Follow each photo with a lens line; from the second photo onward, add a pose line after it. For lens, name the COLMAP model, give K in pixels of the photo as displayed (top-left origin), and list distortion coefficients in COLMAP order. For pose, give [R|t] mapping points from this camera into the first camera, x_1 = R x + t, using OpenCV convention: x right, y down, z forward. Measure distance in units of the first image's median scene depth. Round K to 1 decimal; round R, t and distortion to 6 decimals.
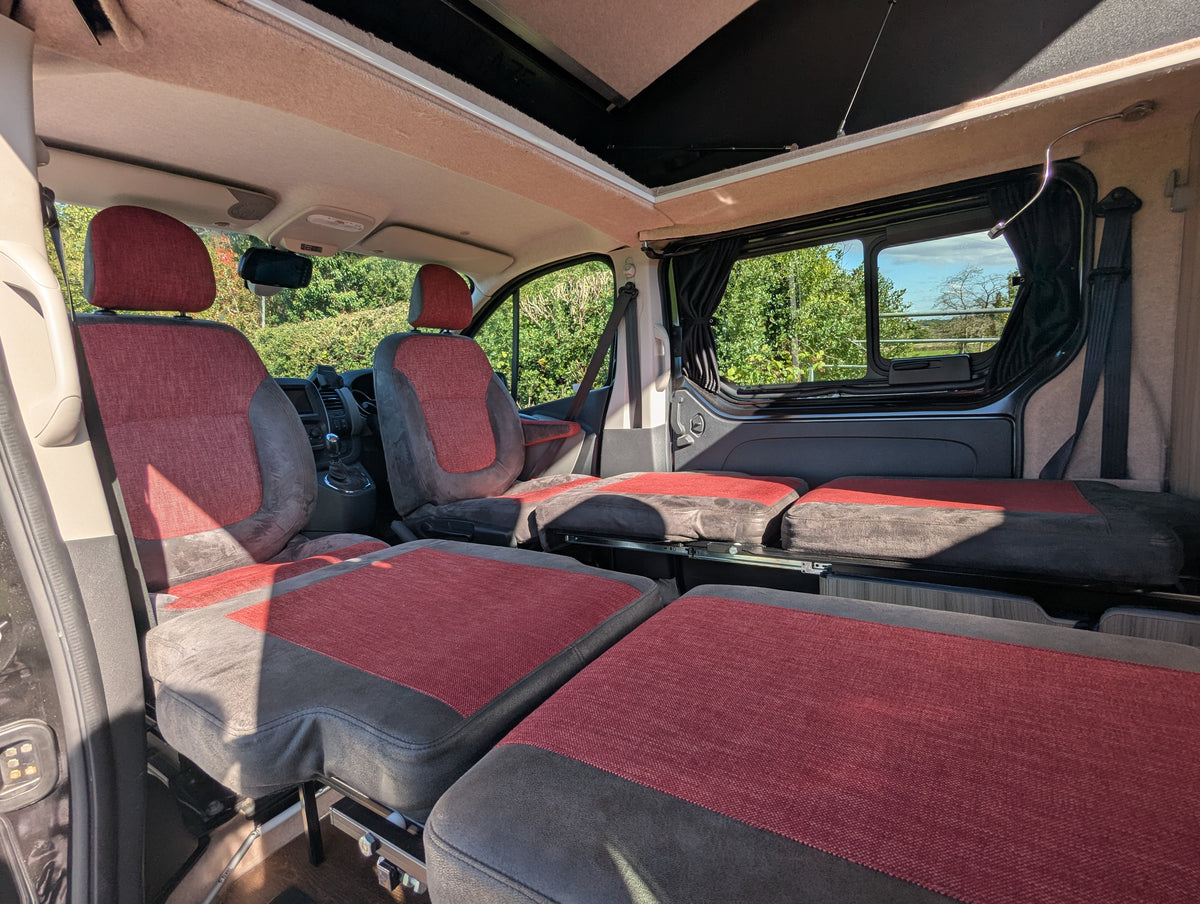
lens RADIAL K [[574.4, 0, 603.1], [0, 574.4, 448.1], [0, 0, 1]] dist [0.000661, 0.000214]
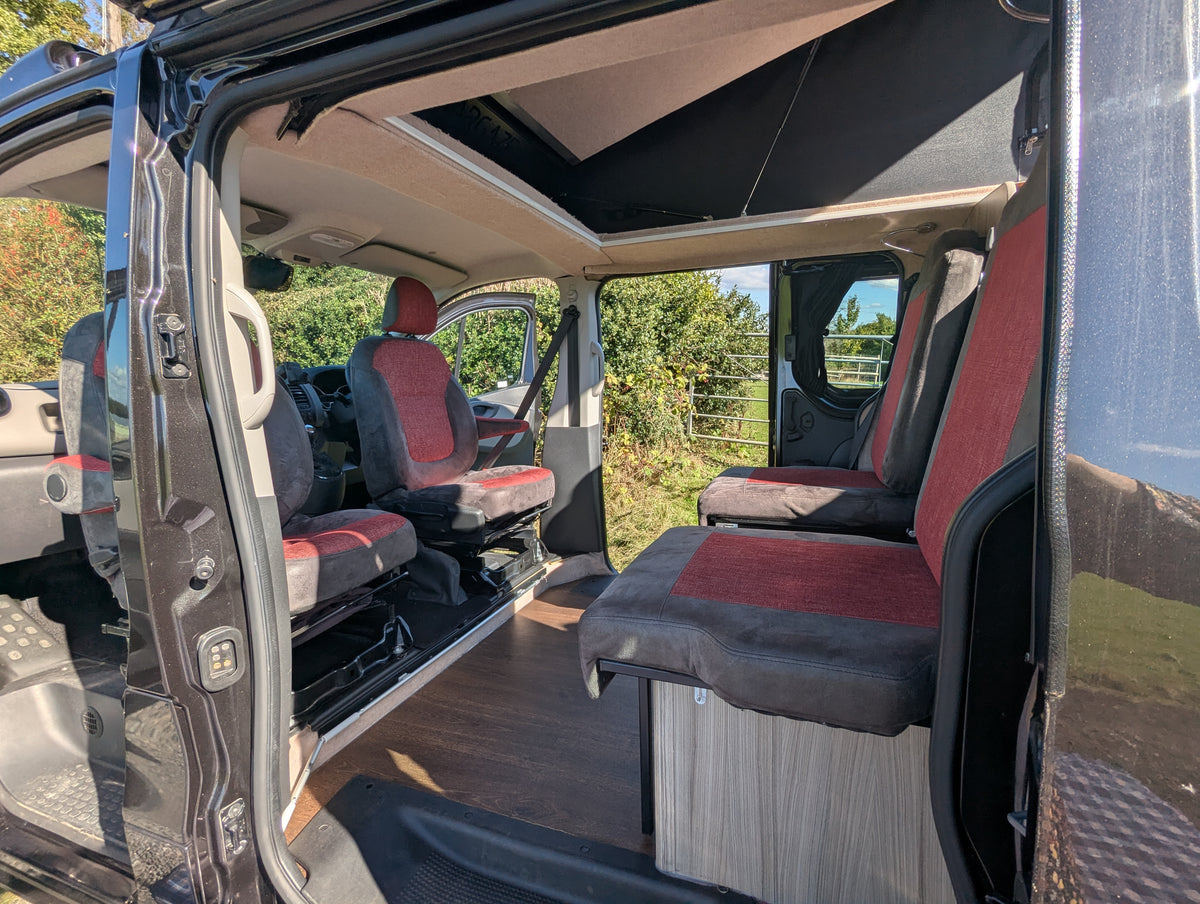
lens RADIAL K [[574.4, 0, 603.1], [0, 574.4, 448.1], [0, 0, 1]] dist [0.000661, 0.000214]
pose [[0.975749, 0.014316, 0.218426, -0.160479], [-0.014809, 0.999890, 0.000621, 0.010931], [-0.218393, -0.003840, 0.975853, -0.207482]]
